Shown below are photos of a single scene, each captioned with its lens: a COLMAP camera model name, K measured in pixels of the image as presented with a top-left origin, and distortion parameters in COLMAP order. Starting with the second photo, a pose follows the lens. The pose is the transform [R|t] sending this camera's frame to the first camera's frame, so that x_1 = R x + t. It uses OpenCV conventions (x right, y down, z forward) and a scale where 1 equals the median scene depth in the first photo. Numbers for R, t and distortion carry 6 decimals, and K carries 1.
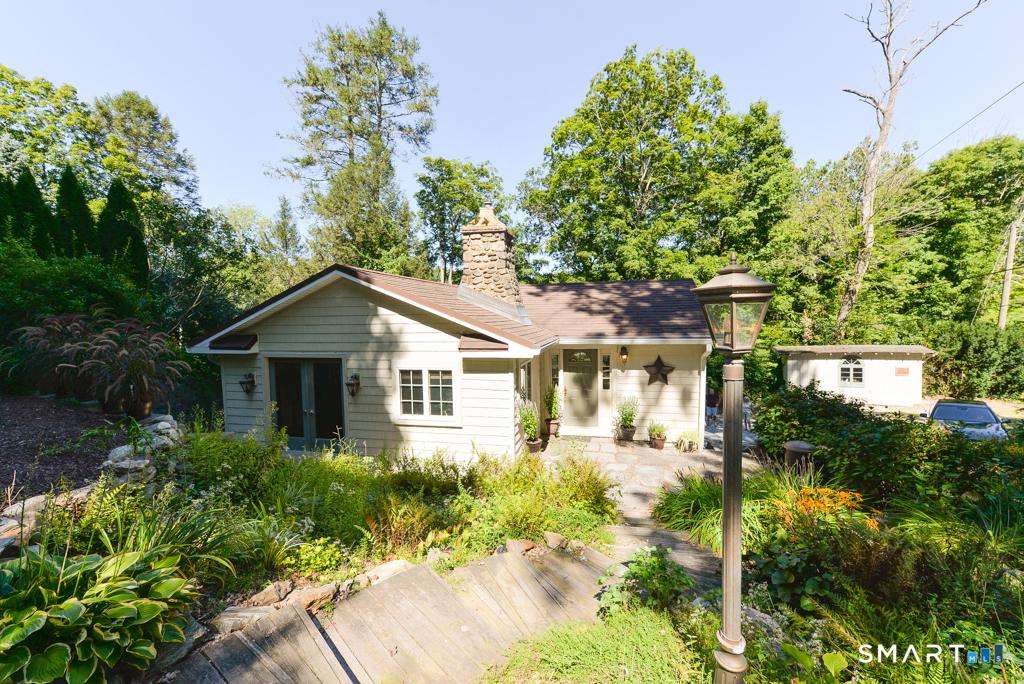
lens RADIAL K [[429.0, 0, 512.0], [0, 429.0, 342.0], [0, 0, 1]] dist [0.006759, -0.000041]
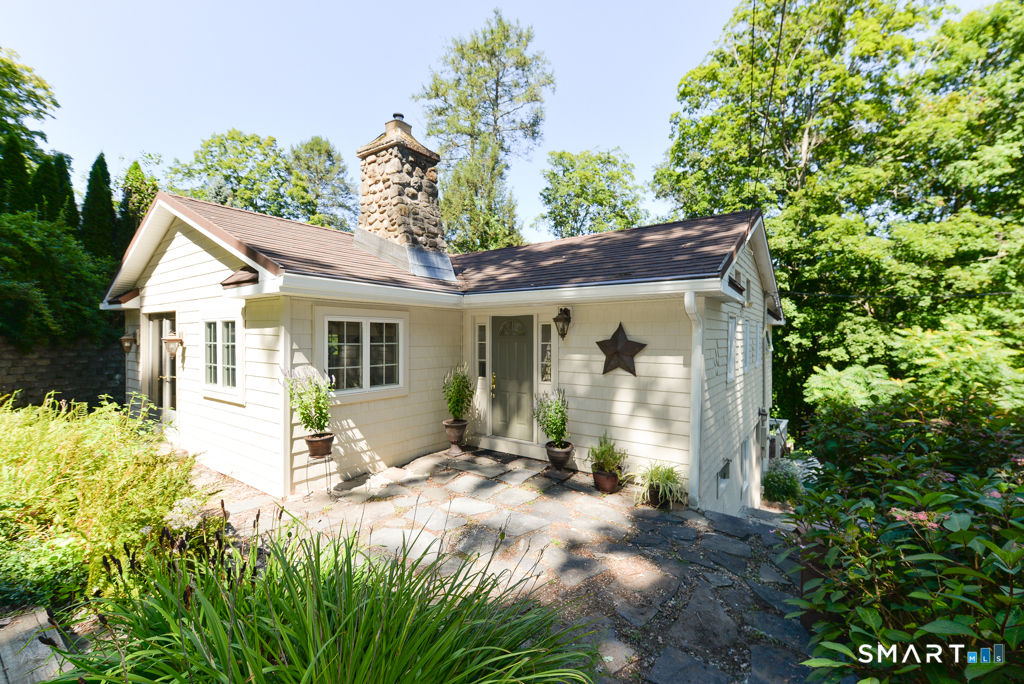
lens RADIAL K [[441.6, 0, 512.0], [0, 441.6, 342.0], [0, 0, 1]] dist [0.001558, -0.005077]
pose [[0.913489, 0.023900, -0.406161, 0.175764], [-0.046348, 0.997888, -0.045522, 0.035206], [0.404215, 0.060409, 0.912667, 0.165889]]
